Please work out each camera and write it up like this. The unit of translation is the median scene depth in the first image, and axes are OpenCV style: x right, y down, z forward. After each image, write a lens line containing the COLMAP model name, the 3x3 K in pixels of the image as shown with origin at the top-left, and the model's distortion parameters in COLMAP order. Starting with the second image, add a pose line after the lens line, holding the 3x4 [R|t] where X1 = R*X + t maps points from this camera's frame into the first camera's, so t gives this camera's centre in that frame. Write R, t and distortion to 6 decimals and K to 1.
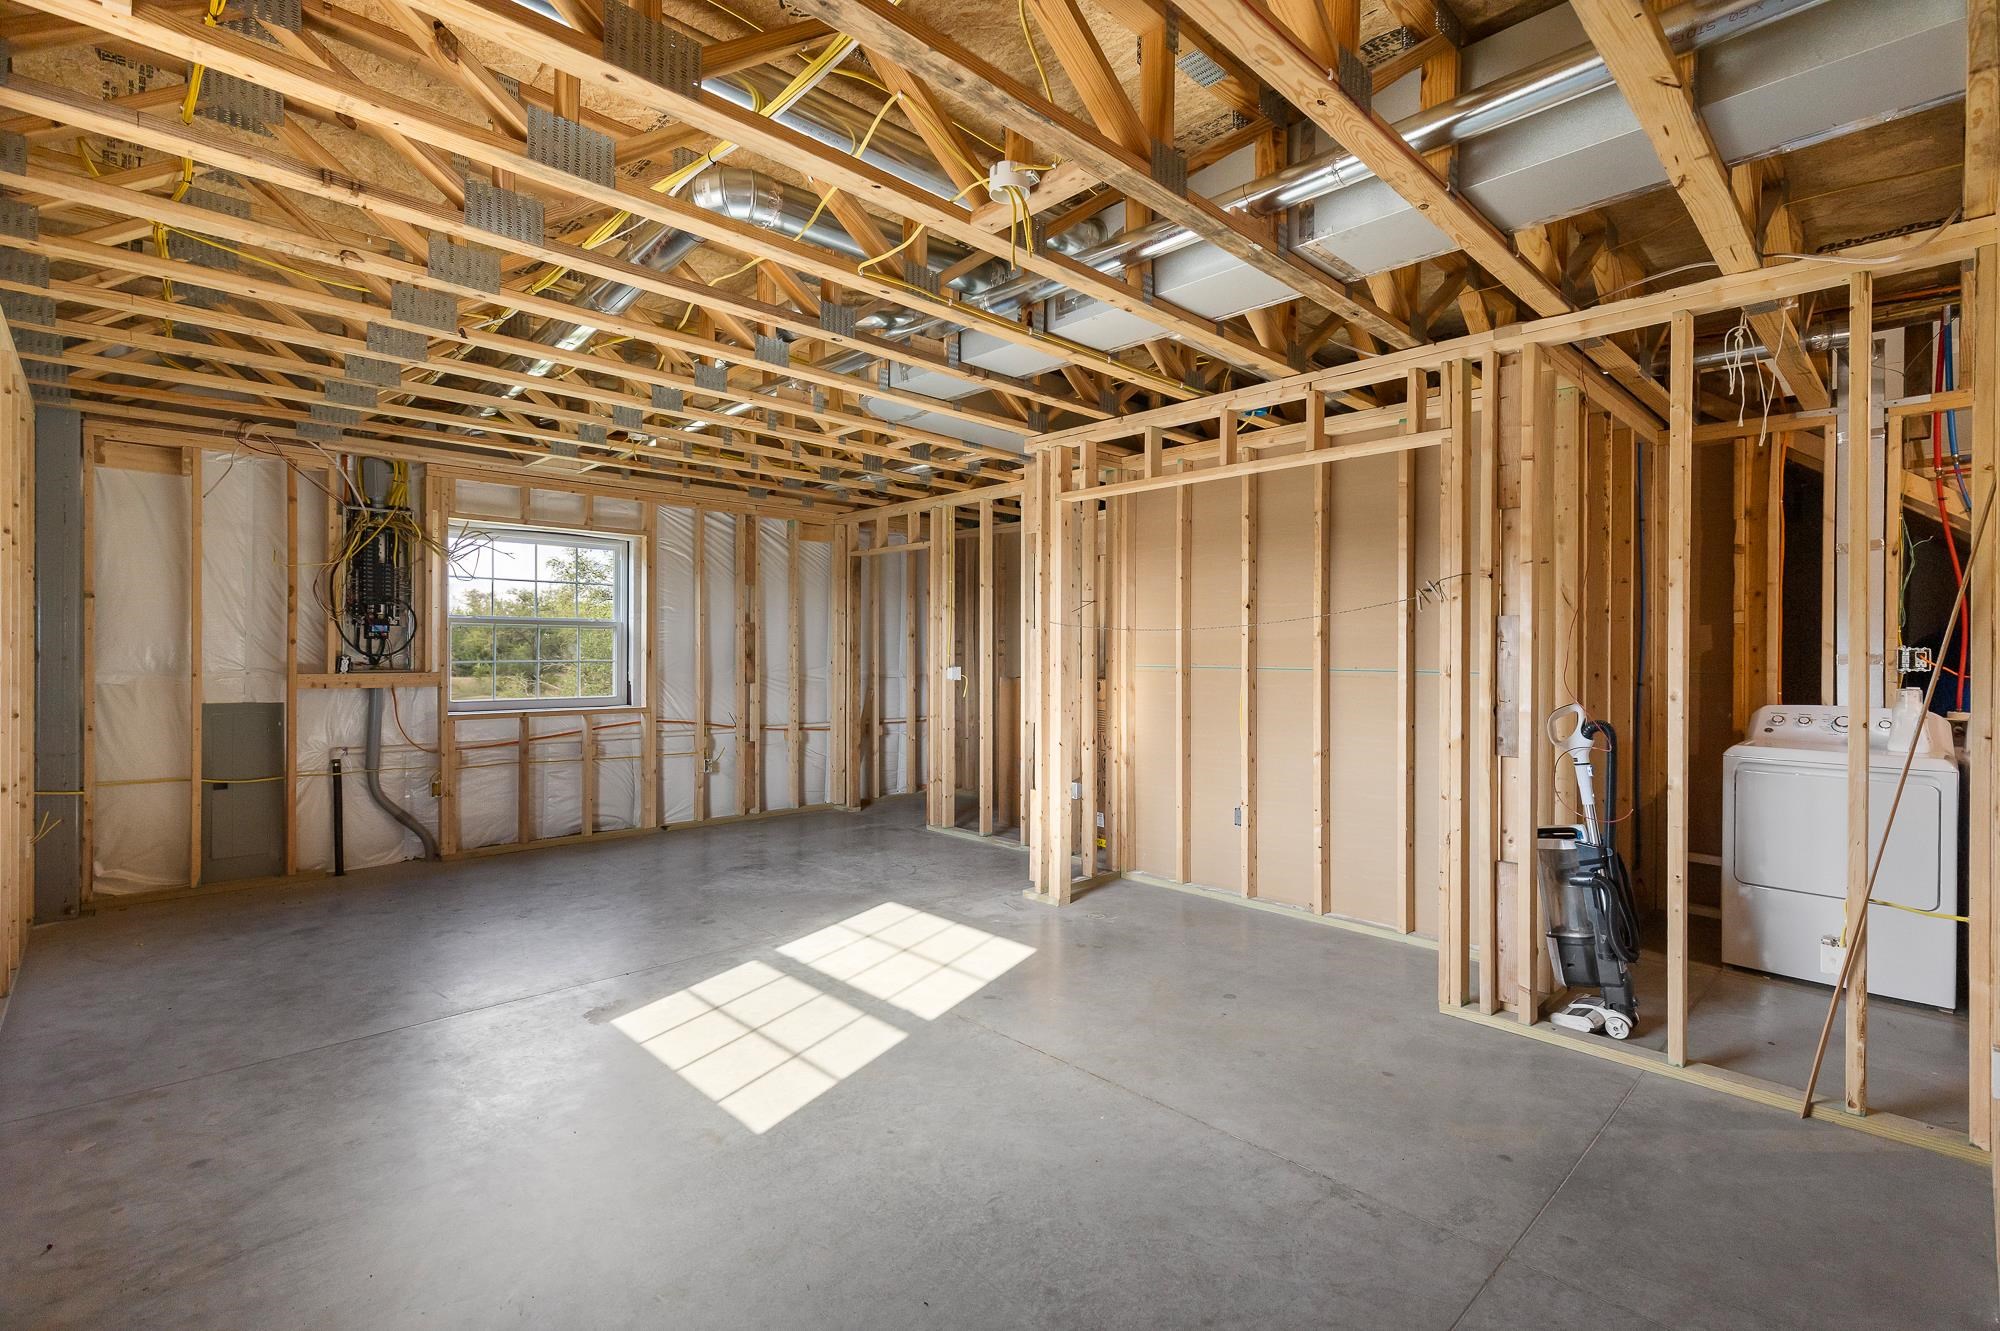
lens RADIAL K [[917.6, 0, 994.7], [0, 917.6, 654.8], [0, 0, 1]] dist [0.007171, -0.000267]
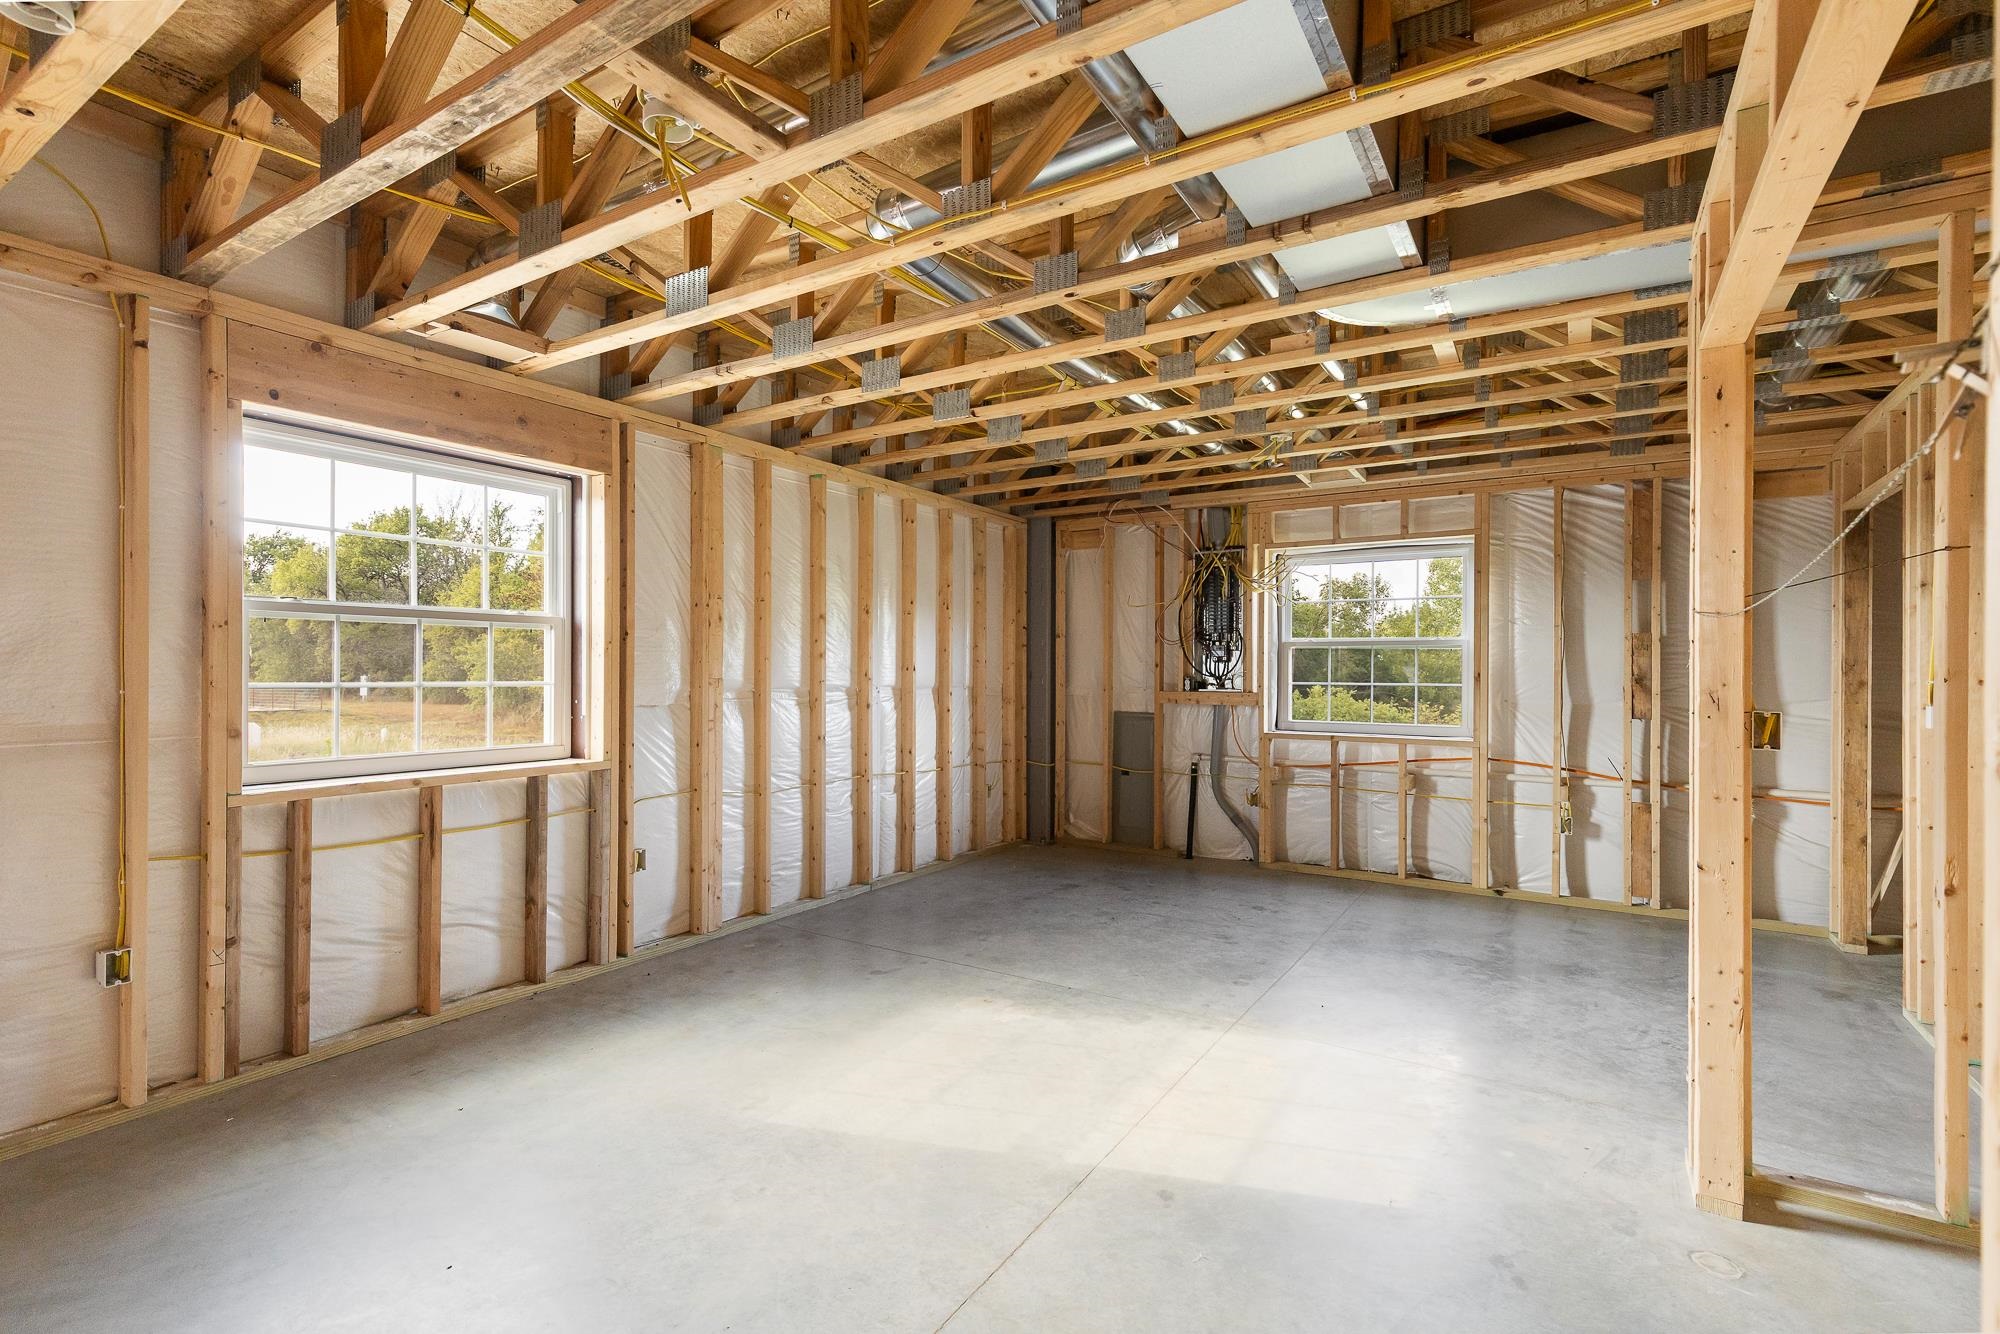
lens RADIAL K [[910.3, 0, 996.5], [0, 910.3, 676.3], [0, 0, 1]] dist [0.016745, -0.000432]
pose [[0.241132, 0.001814, -0.970491, 0.417479], [-0.006505, 0.999979, 0.000253, 0.001557], [0.970471, 0.006252, 0.241138, 0.502395]]
